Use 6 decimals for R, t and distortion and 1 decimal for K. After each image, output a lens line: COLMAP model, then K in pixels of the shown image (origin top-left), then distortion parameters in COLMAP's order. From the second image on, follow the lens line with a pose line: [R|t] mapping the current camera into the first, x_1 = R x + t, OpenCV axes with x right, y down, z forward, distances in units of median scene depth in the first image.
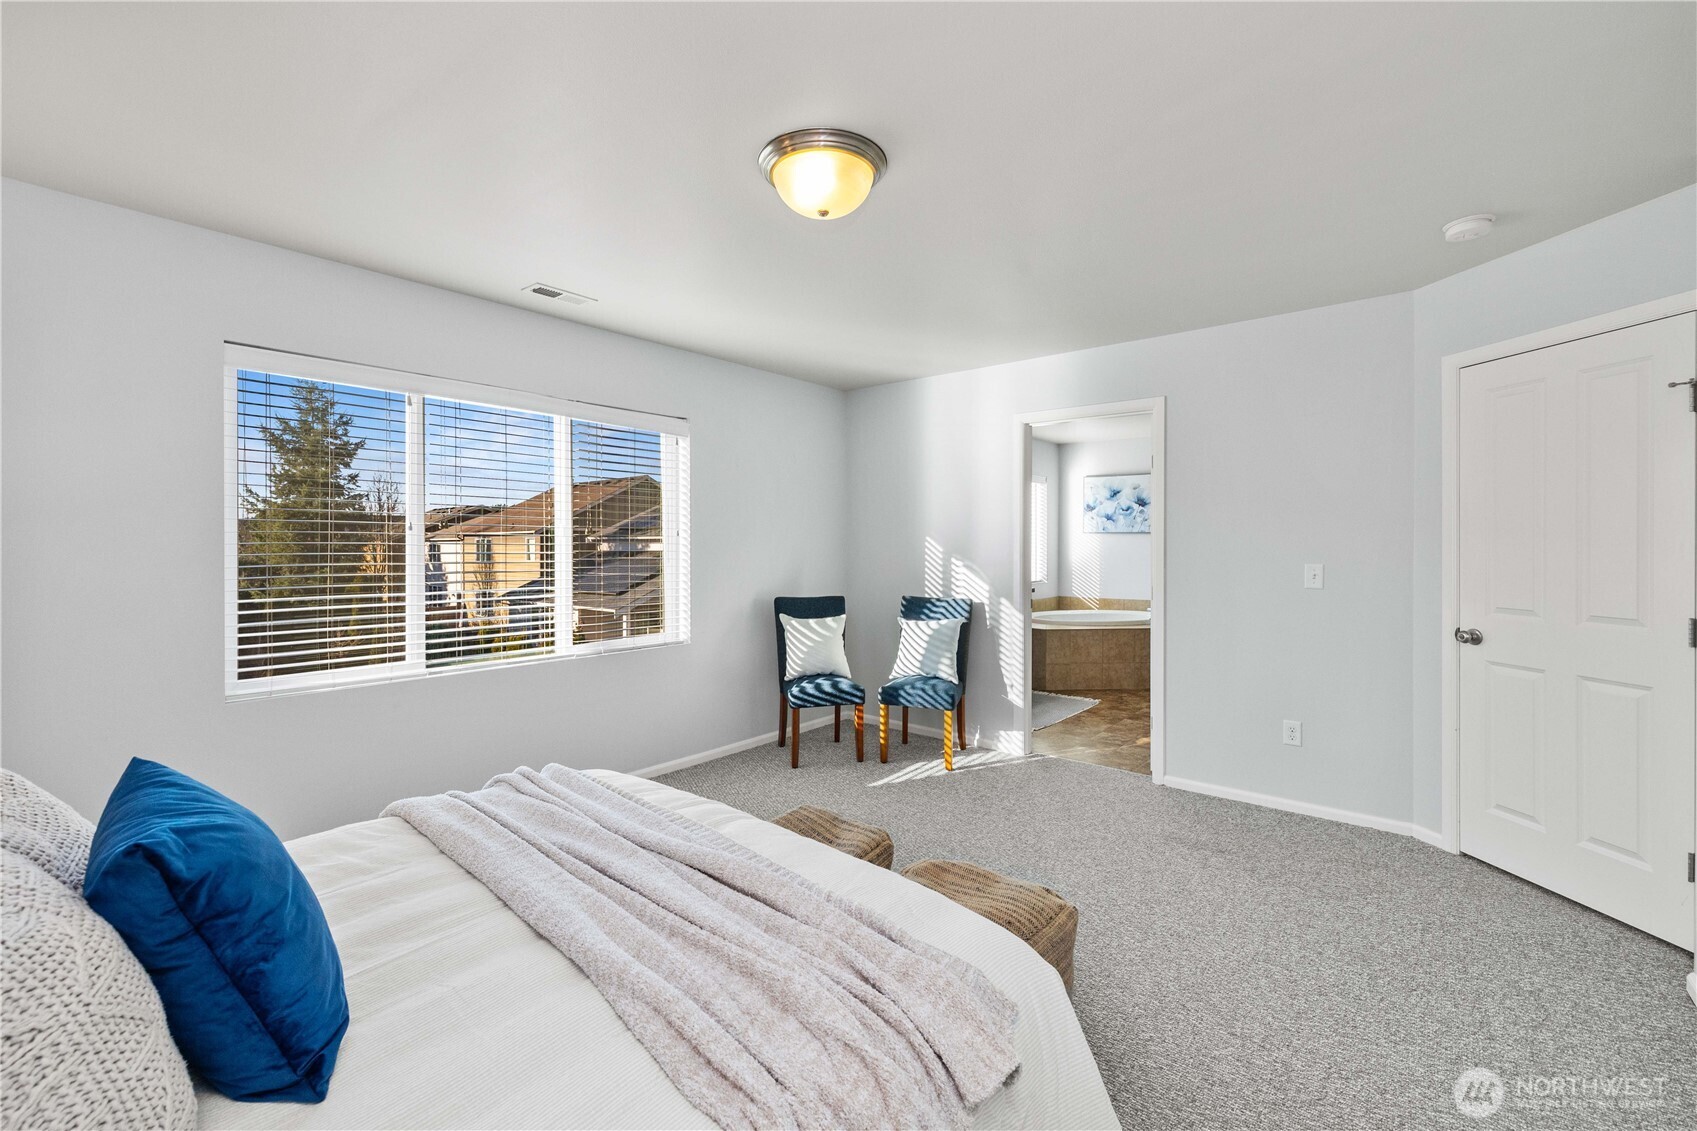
lens RADIAL K [[712.3, 0, 845.0], [0, 712.3, 546.5], [0, 0, 1]] dist [-0.000516, 0.000133]
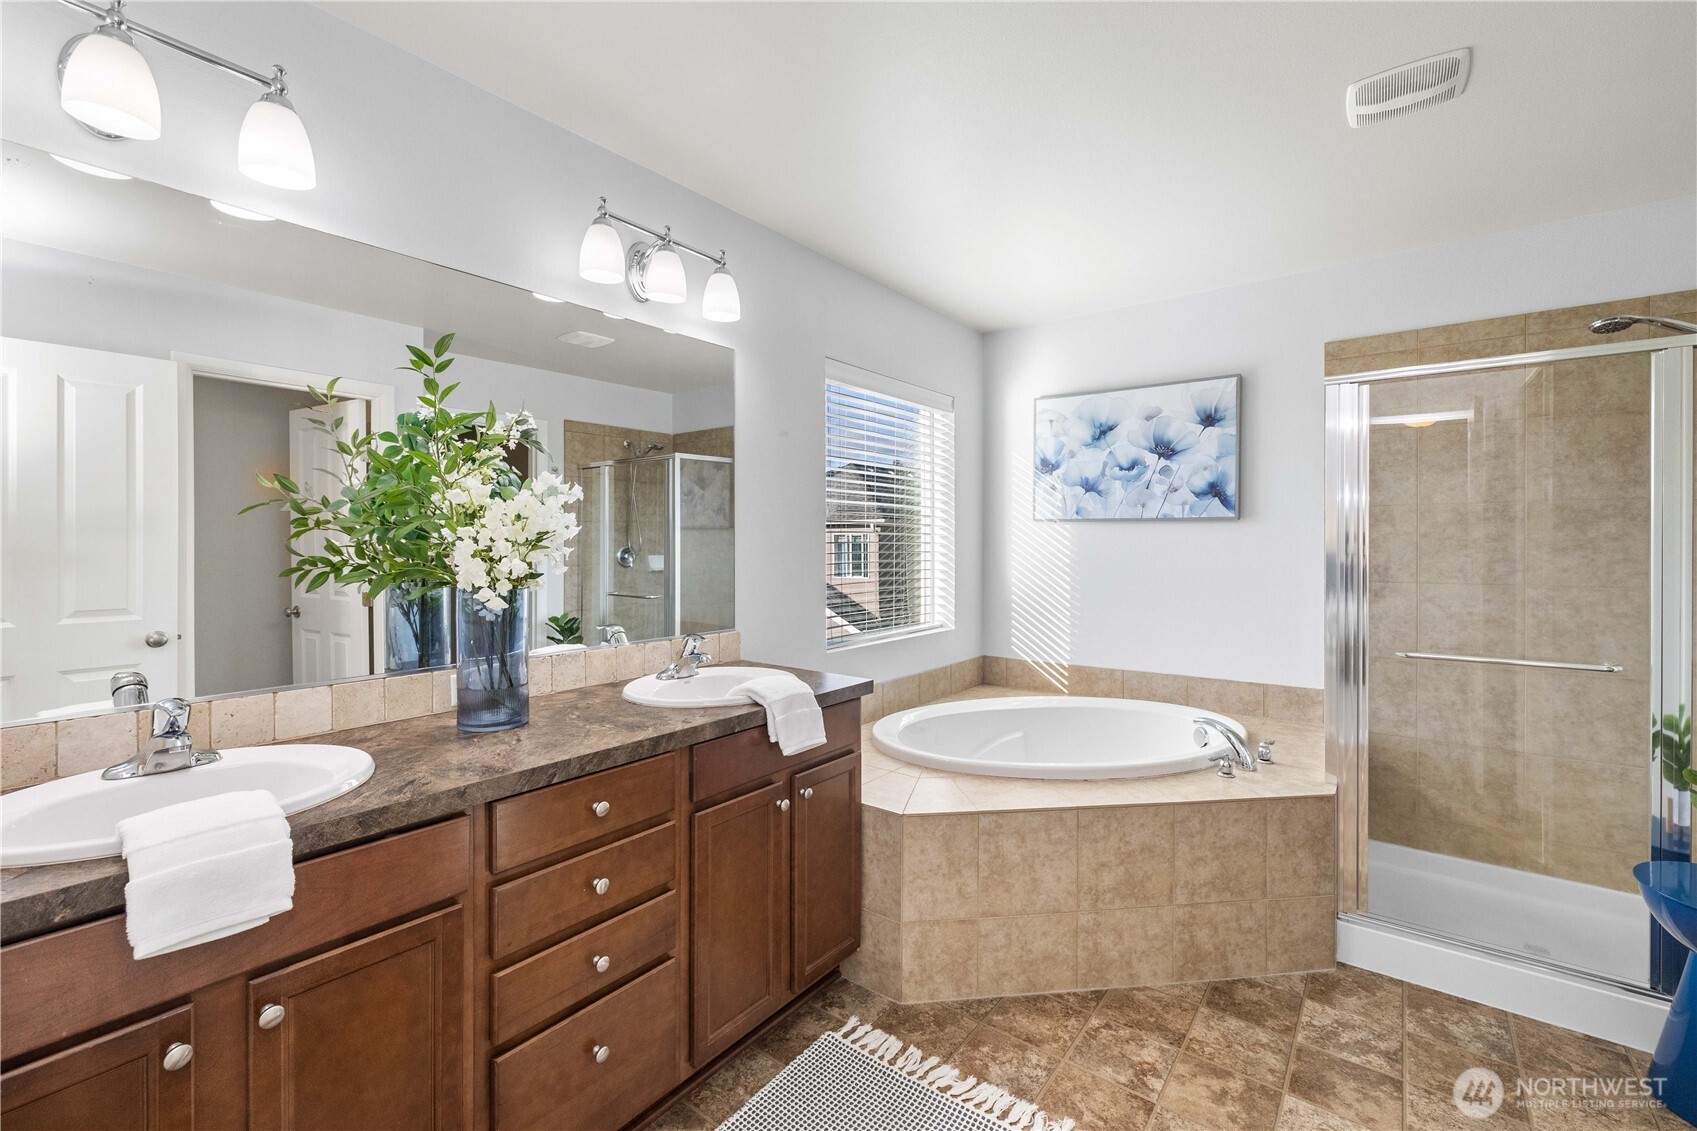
lens RADIAL K [[712.3, 0, 845.0], [0, 712.3, 546.5], [0, 0, 1]] dist [-0.000516, 0.000133]
pose [[0.999406, -0.001575, 0.034426, 0.204370], [0.001684, 0.999994, -0.003125, -0.001777], [-0.034421, 0.003181, 0.999402, 0.566041]]
